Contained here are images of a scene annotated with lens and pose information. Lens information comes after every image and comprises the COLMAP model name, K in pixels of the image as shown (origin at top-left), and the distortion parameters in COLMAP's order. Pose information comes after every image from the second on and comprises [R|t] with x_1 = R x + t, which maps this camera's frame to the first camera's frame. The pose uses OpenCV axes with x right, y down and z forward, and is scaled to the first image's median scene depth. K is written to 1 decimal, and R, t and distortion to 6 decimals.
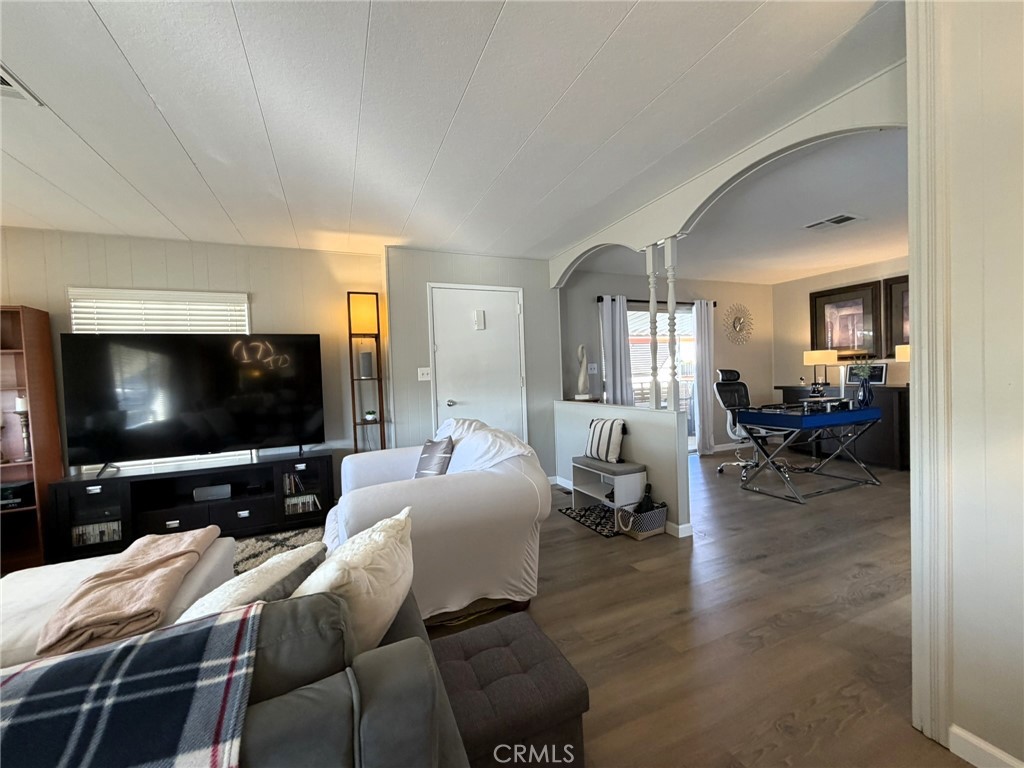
lens RADIAL K [[409.5, 0, 509.7], [0, 409.5, 384.2], [0, 0, 1]] dist [0.001684, -0.000088]
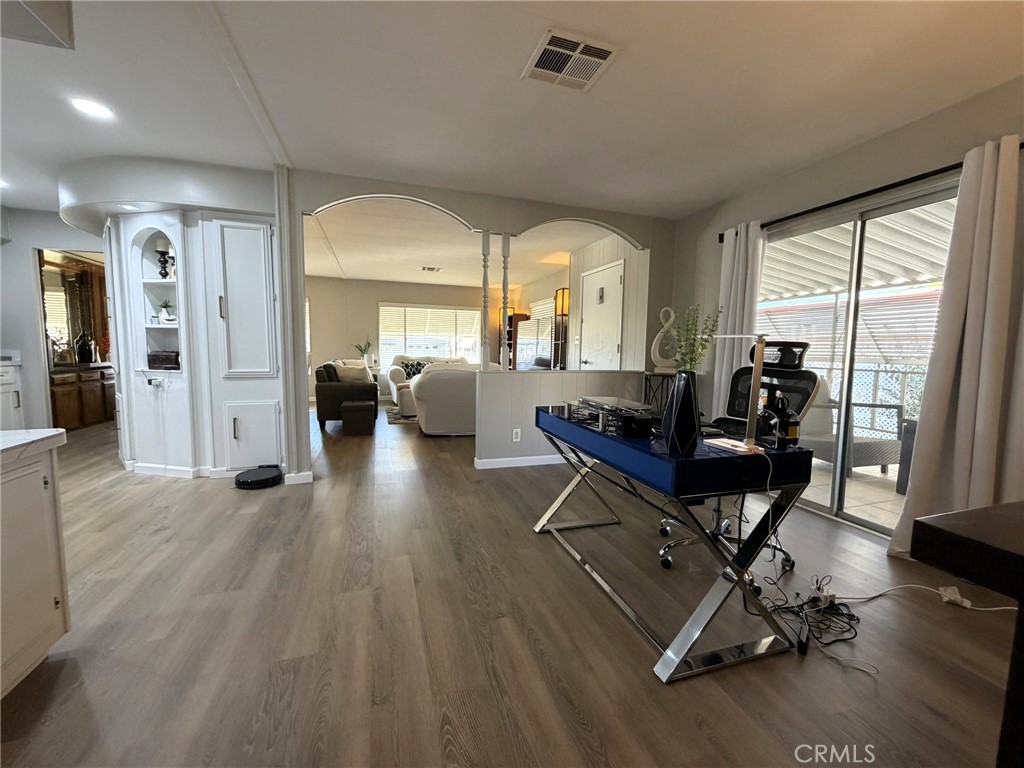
lens RADIAL K [[409.5, 0, 509.7], [0, 409.5, 384.2], [0, 0, 1]] dist [0.001684, -0.000088]
pose [[-0.094168, 0.122497, -0.987991, 0.953234], [-0.037064, 0.991282, 0.126438, -0.033039], [0.994866, 0.048525, -0.088806, 0.690287]]
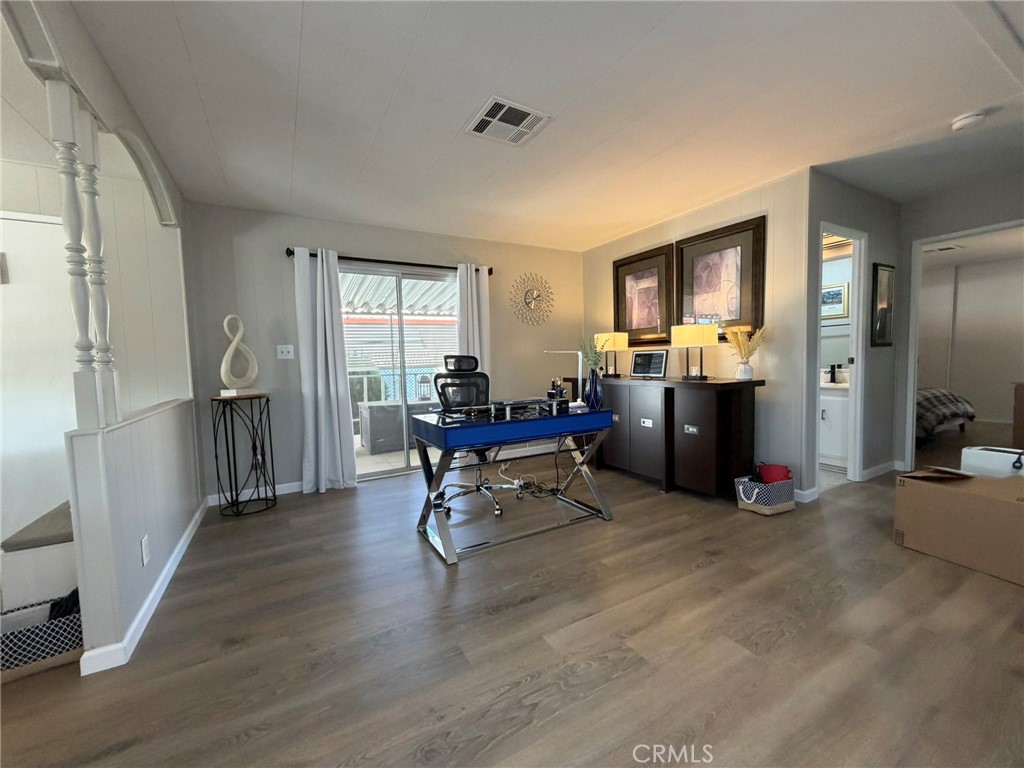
lens RADIAL K [[409.5, 0, 509.7], [0, 409.5, 384.2], [0, 0, 1]] dist [0.001684, -0.000088]
pose [[0.994221, 0.003867, 0.107279, 0.505431], [-0.007369, 0.999452, 0.032267, -0.008078], [-0.107096, -0.032871, 0.993705, 0.248407]]
